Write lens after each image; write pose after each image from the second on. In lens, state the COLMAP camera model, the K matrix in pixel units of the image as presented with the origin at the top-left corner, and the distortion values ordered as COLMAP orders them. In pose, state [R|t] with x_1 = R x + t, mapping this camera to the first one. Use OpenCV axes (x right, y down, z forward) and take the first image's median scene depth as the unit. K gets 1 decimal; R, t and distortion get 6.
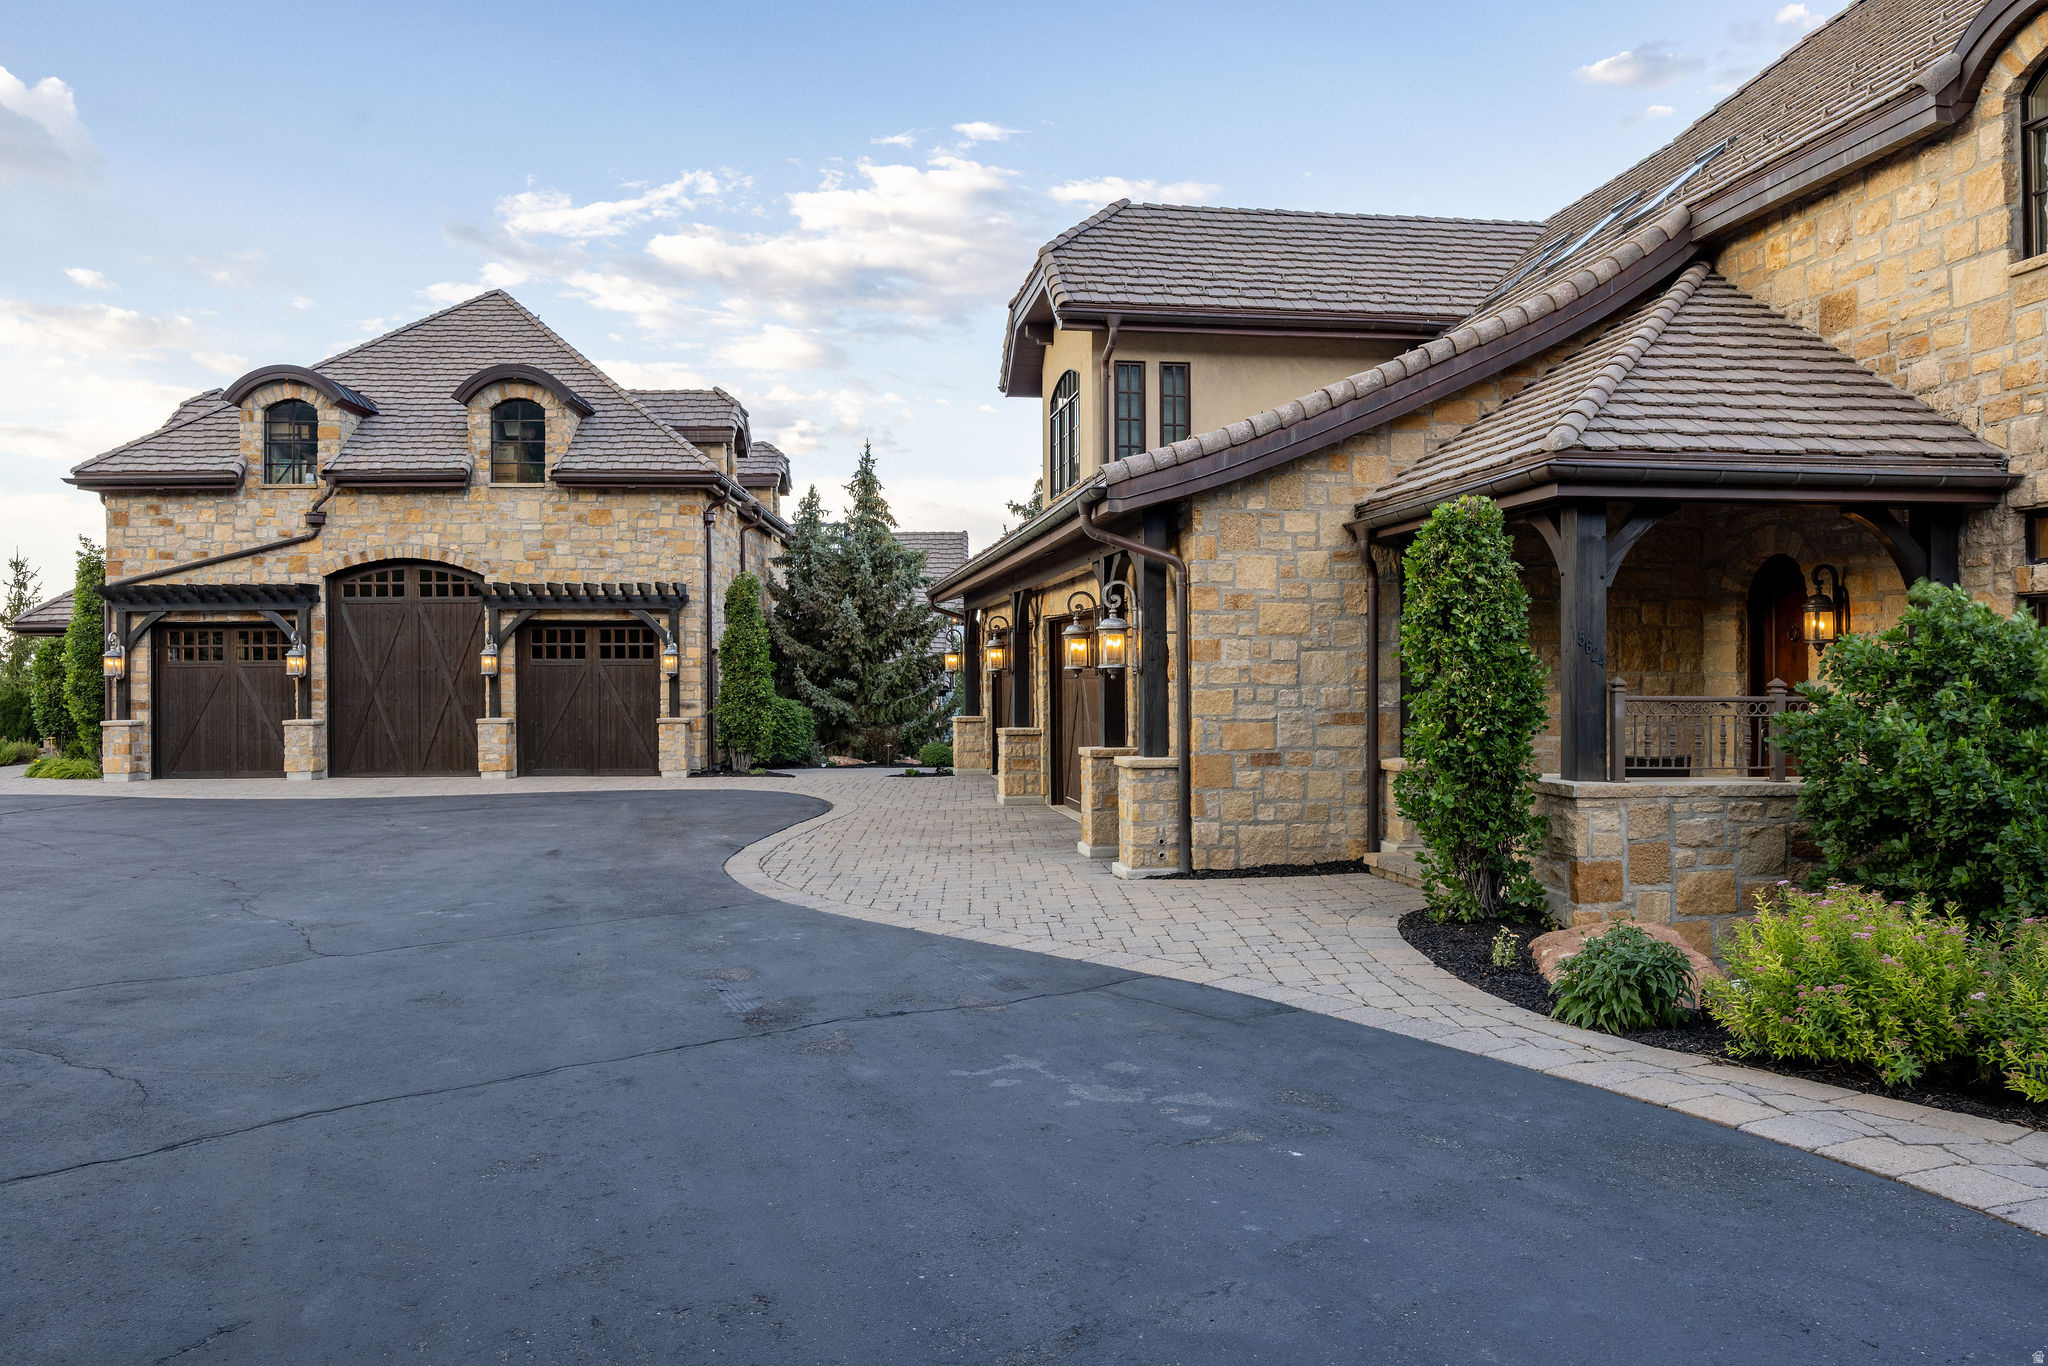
lens RADIAL K [[1442.5, 0, 1028.4], [0, 1442.5, 673.5], [0, 0, 1]] dist [-0.000869, 0.000850]
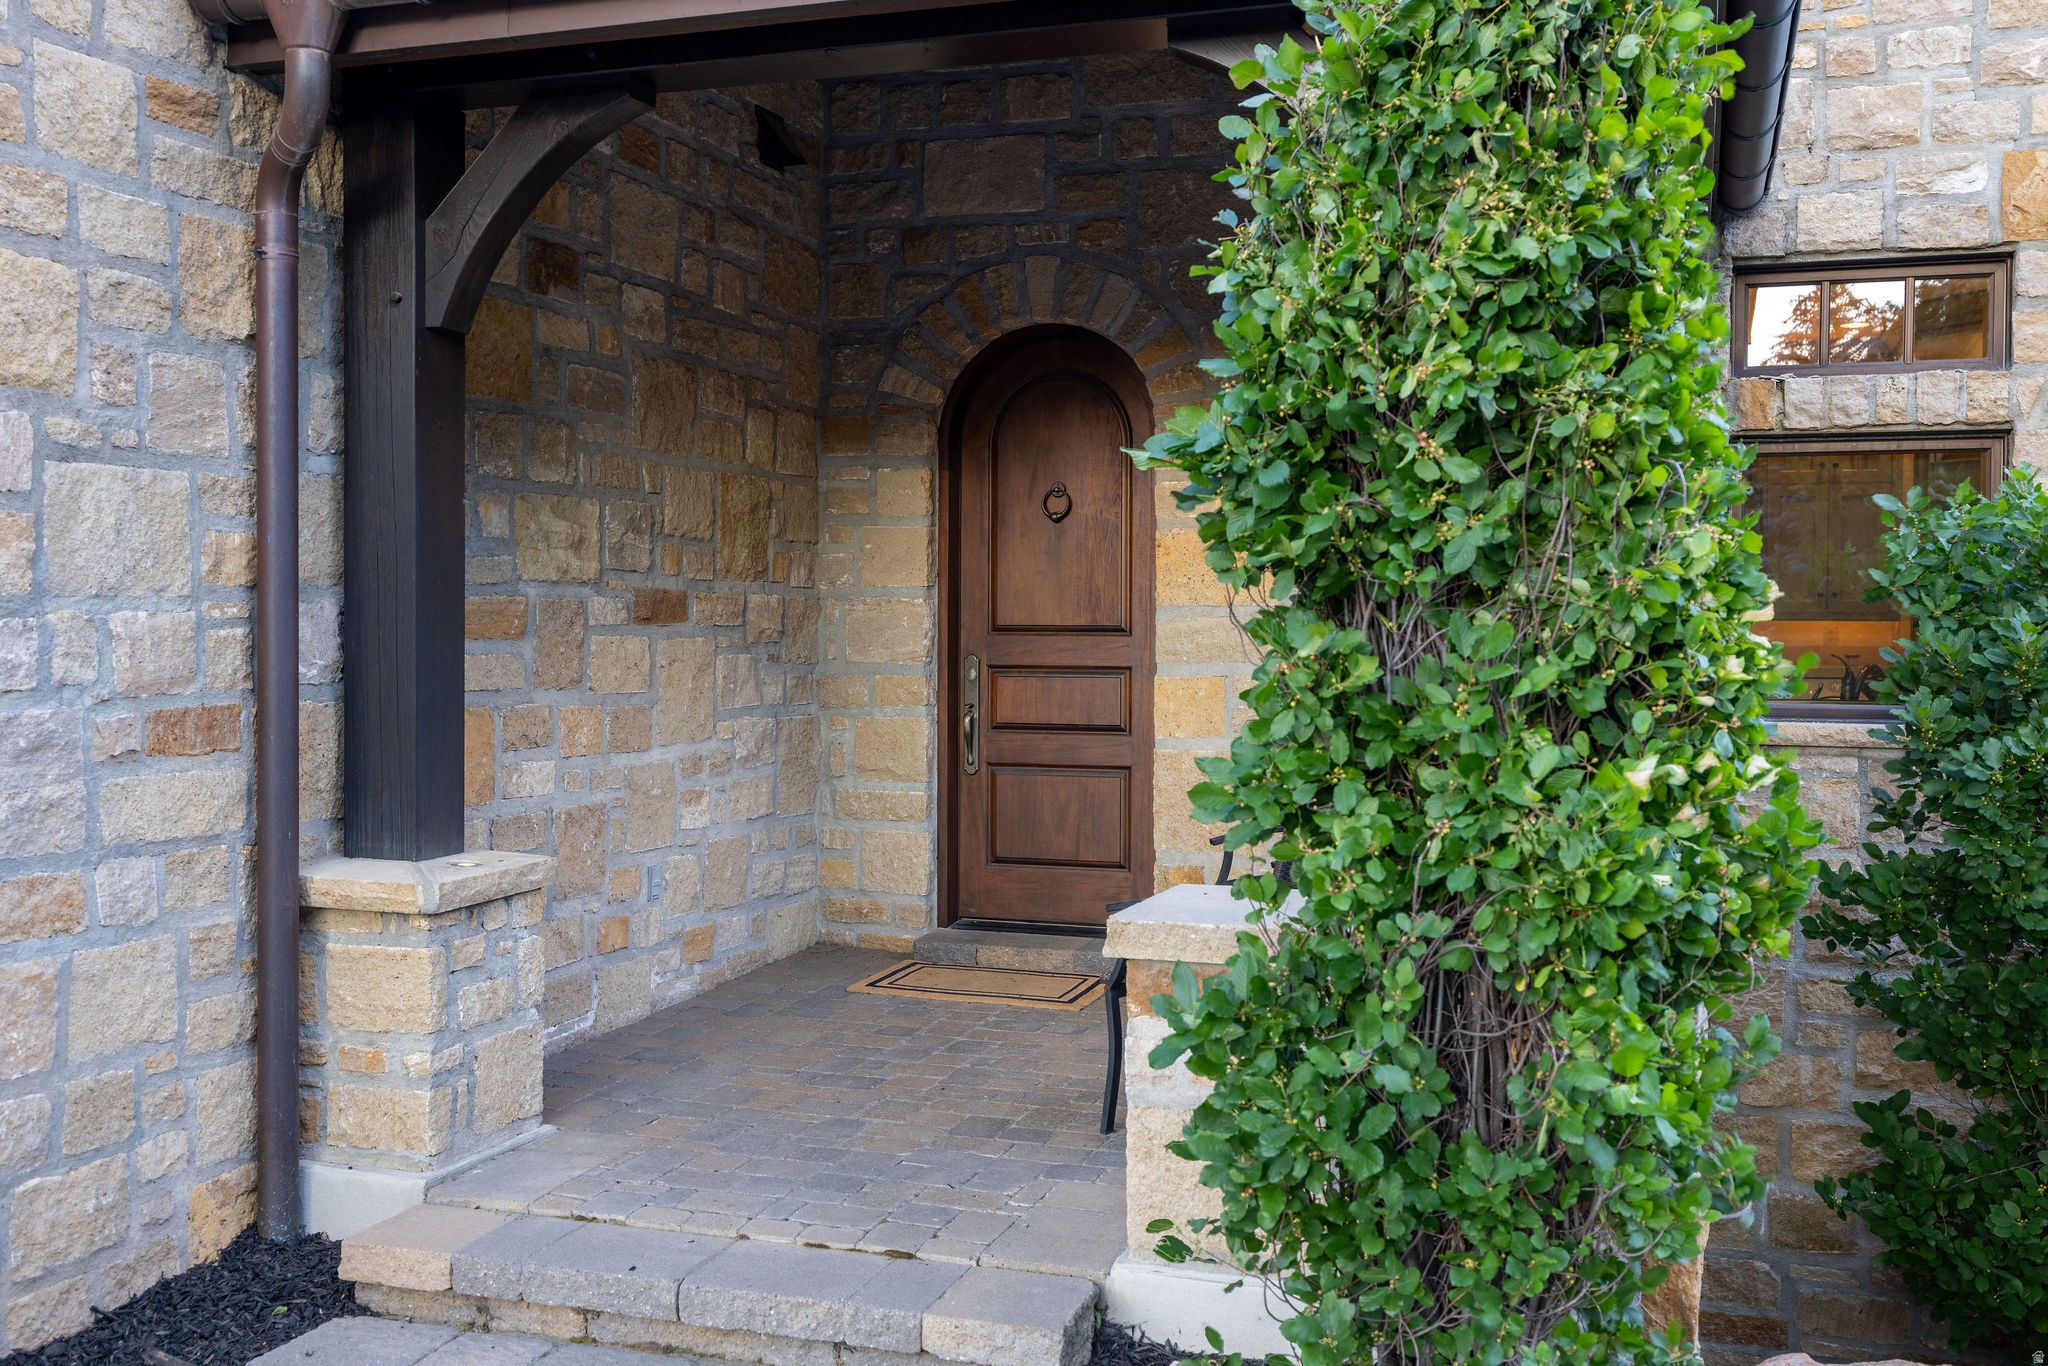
lens RADIAL K [[1959.4, 0, 1027.3], [0, 1959.4, 669.4], [0, 0, 1]] dist [-0.013357, 0.000000]
pose [[0.454997, -0.014797, 0.890370, -0.027092], [-0.006144, 0.999786, 0.019755, 0.012750], [-0.890472, -0.014459, 0.454809, 0.736906]]
